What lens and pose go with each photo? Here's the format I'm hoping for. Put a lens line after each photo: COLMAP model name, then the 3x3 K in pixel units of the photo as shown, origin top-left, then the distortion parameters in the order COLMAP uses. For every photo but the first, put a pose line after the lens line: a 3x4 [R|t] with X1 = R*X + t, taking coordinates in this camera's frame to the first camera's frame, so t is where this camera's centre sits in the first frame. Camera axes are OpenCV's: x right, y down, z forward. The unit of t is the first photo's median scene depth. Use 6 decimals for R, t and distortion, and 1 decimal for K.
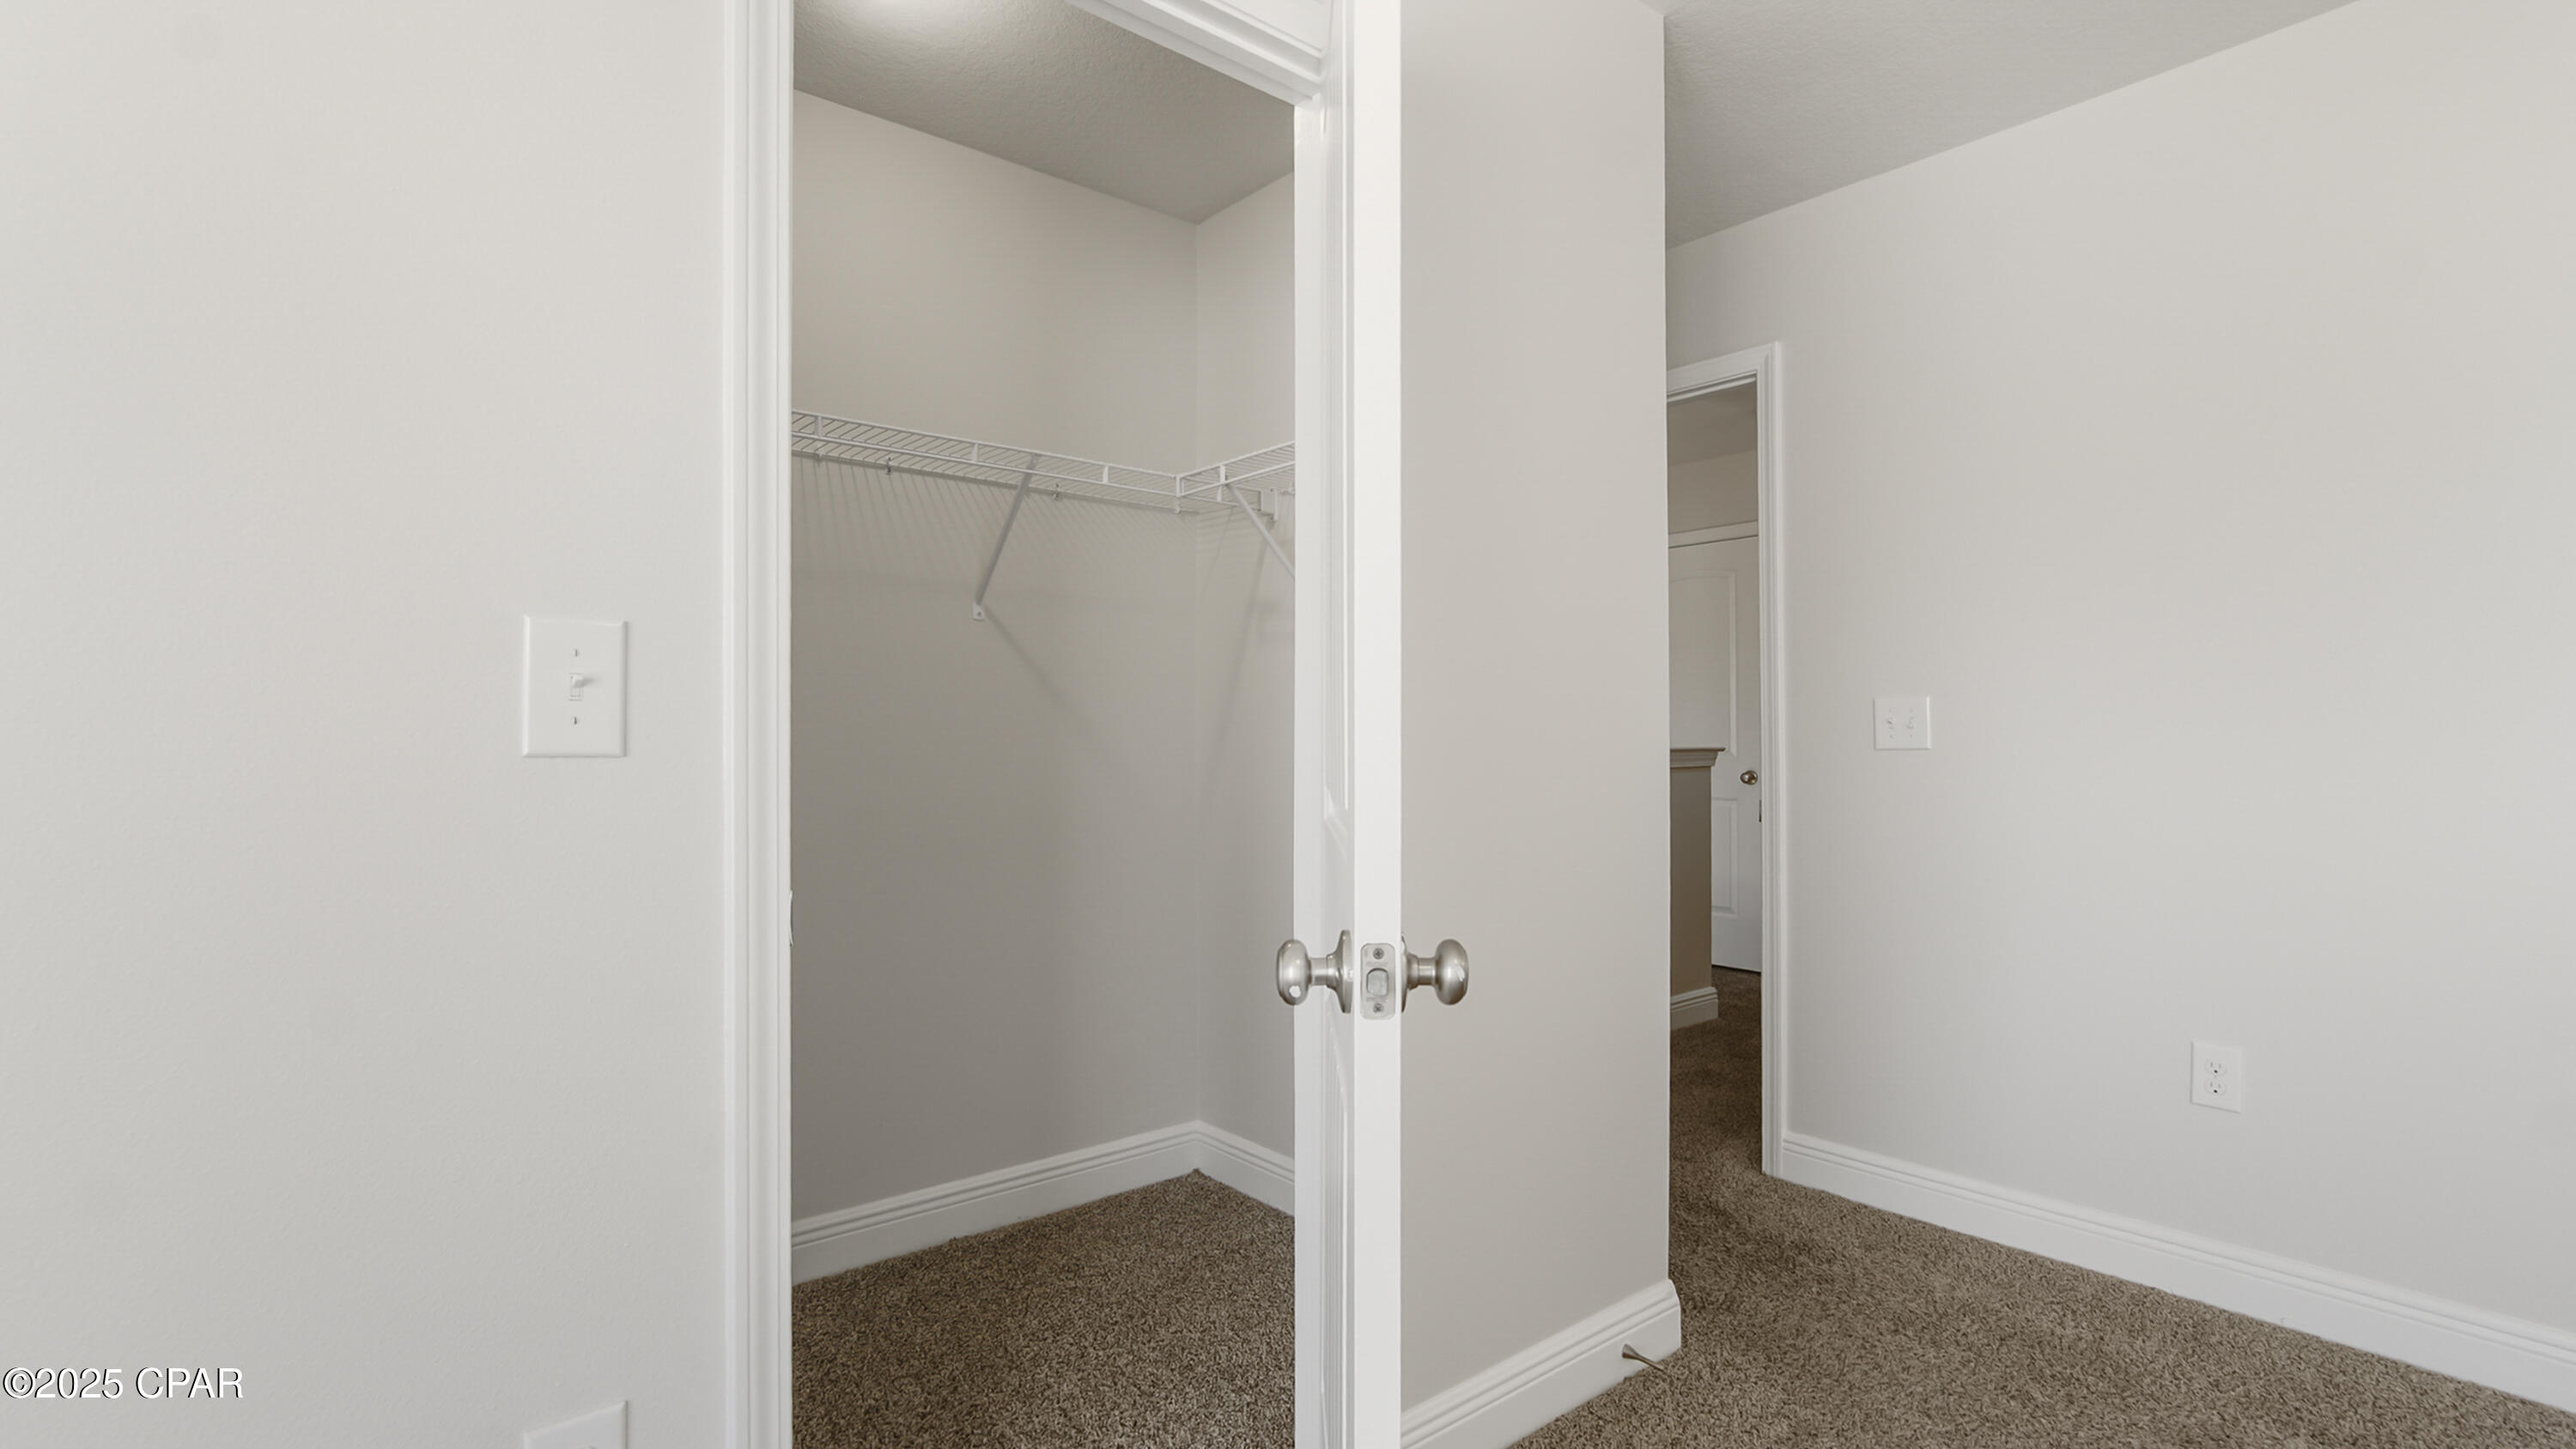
lens RADIAL K [[1138.4, 0, 1285.8], [0, 1138.4, 728.4], [0, 0, 1]] dist [-0.008136, 0.000299]
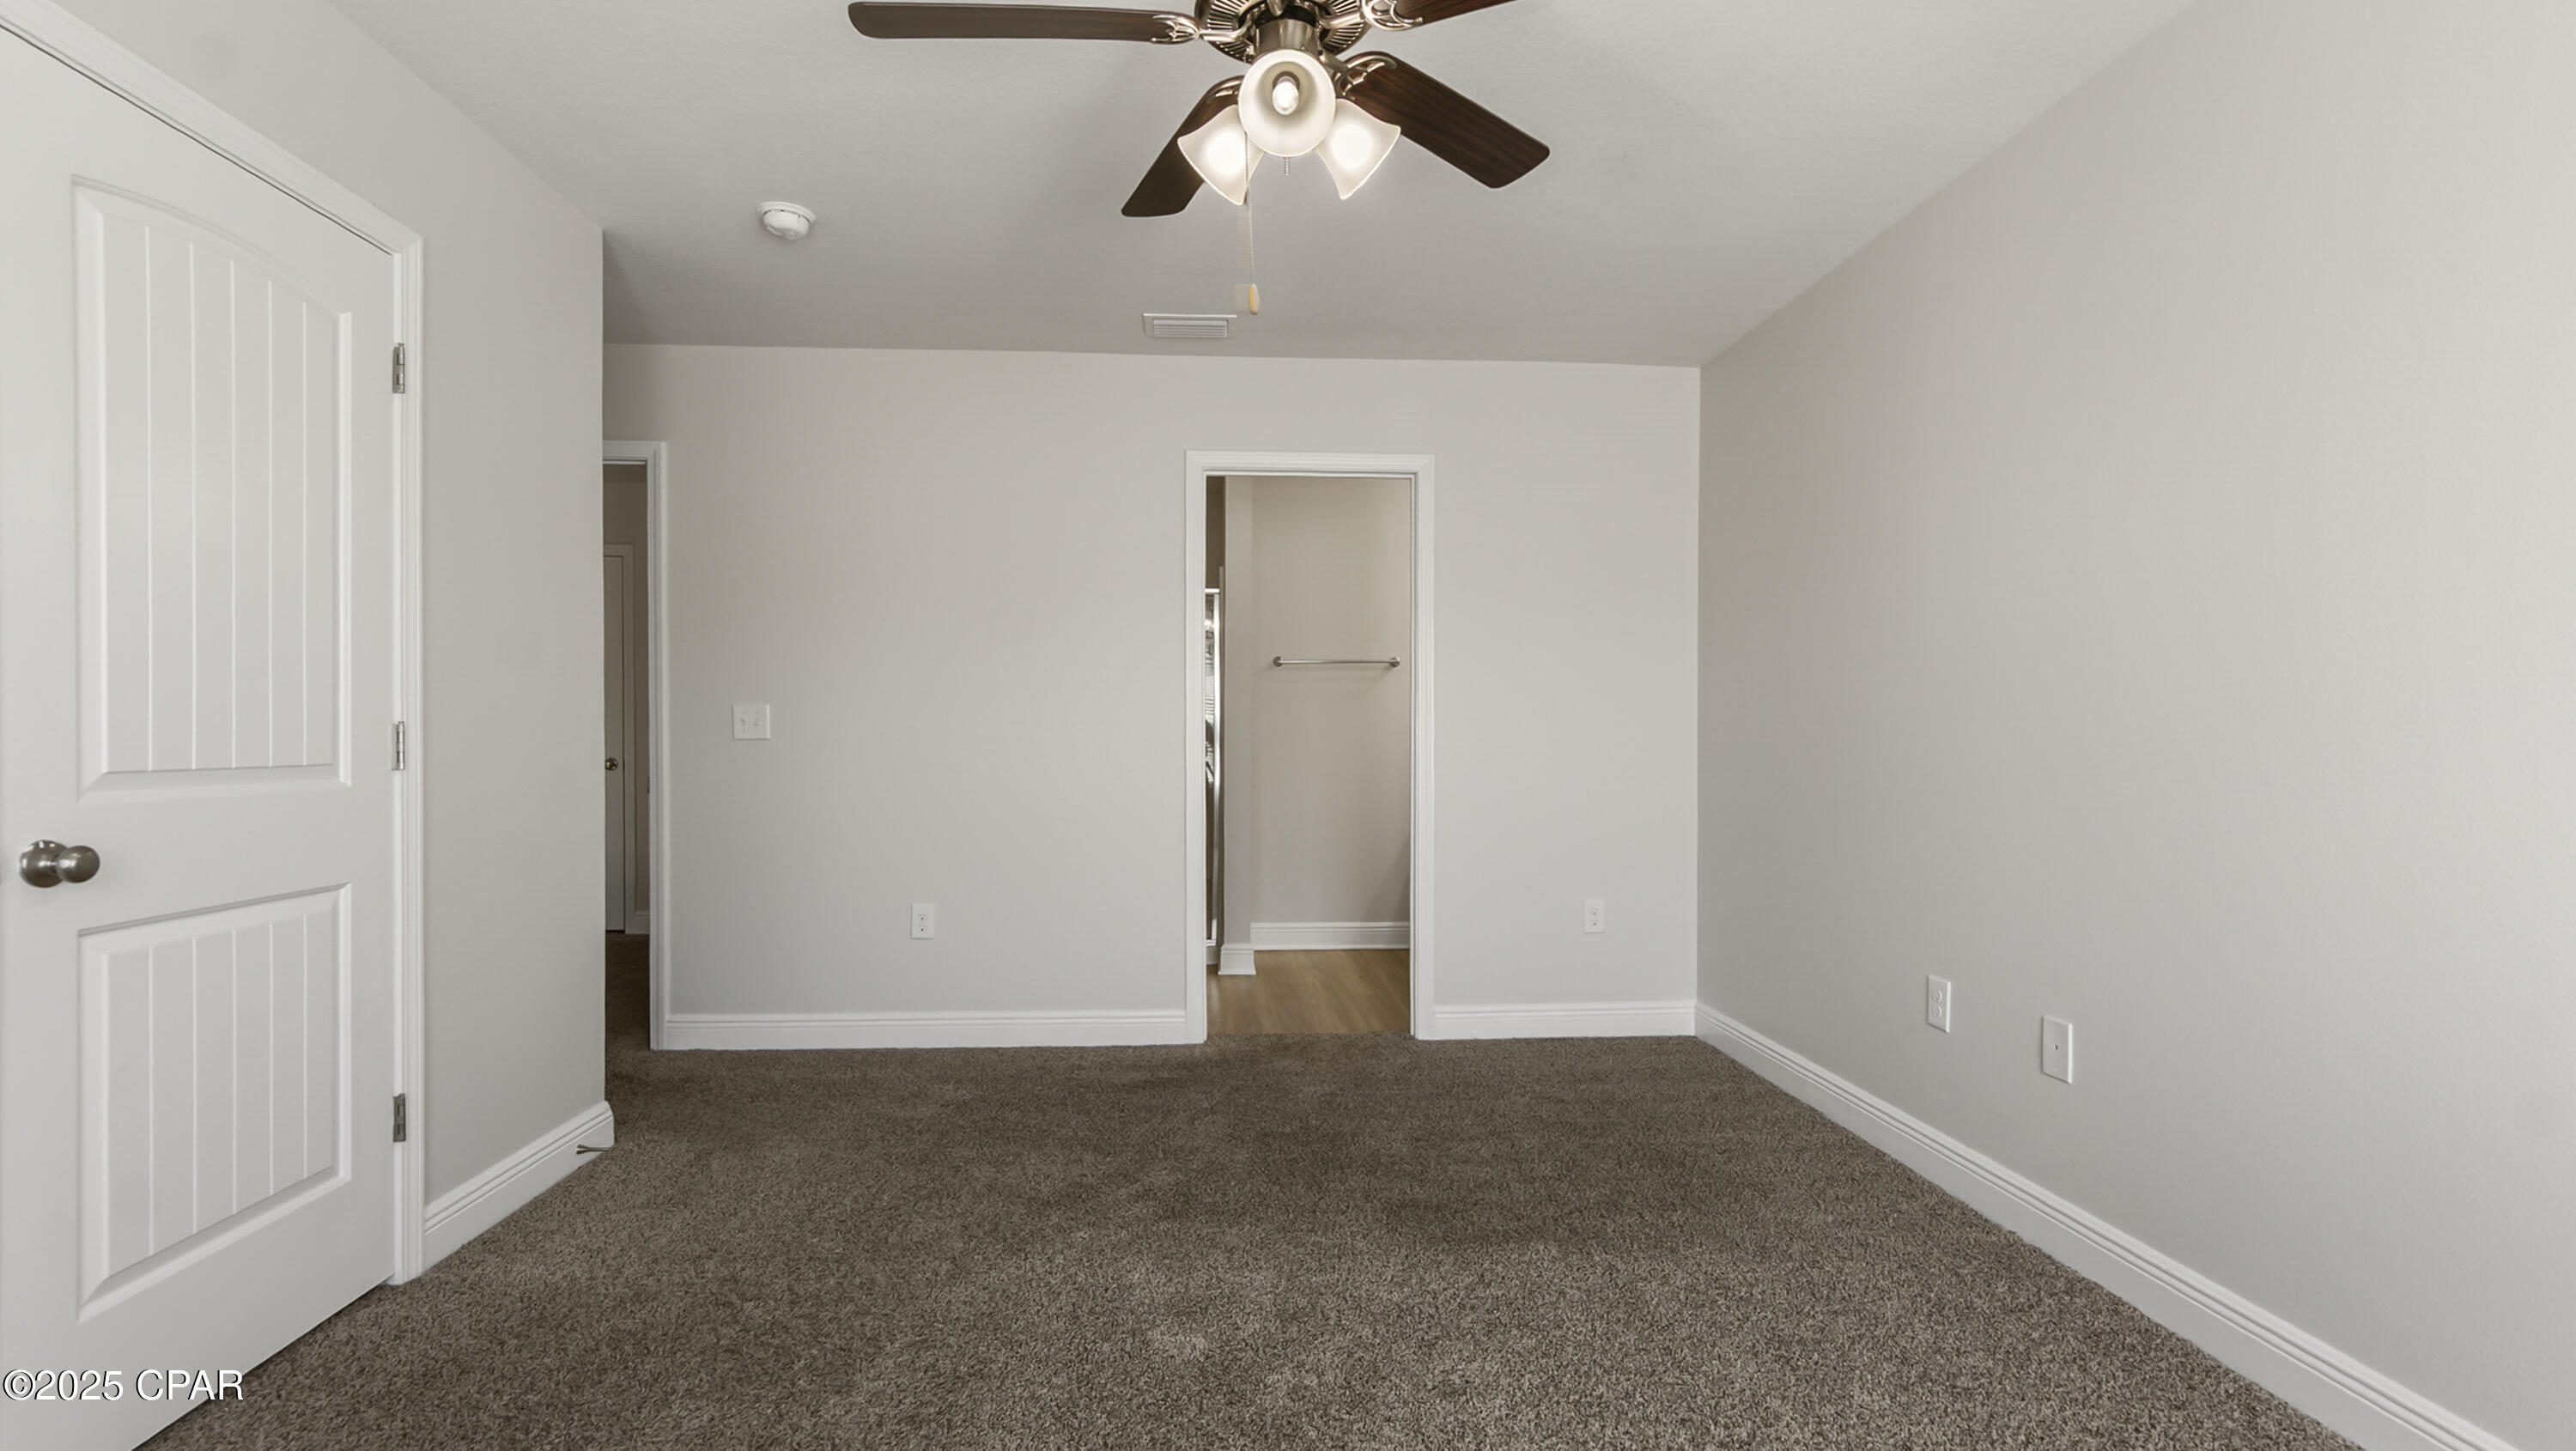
lens RADIAL K [[1138.5, 0, 1285.8], [0, 1138.5, 729.4], [0, 0, 1]] dist [-0.008136, 0.000299]
pose [[0.569642, 0.005607, 0.821874, -0.317456], [-0.008960, 0.999960, -0.000612, 0.000138], [-0.821844, -0.007016, 0.569670, -0.474882]]
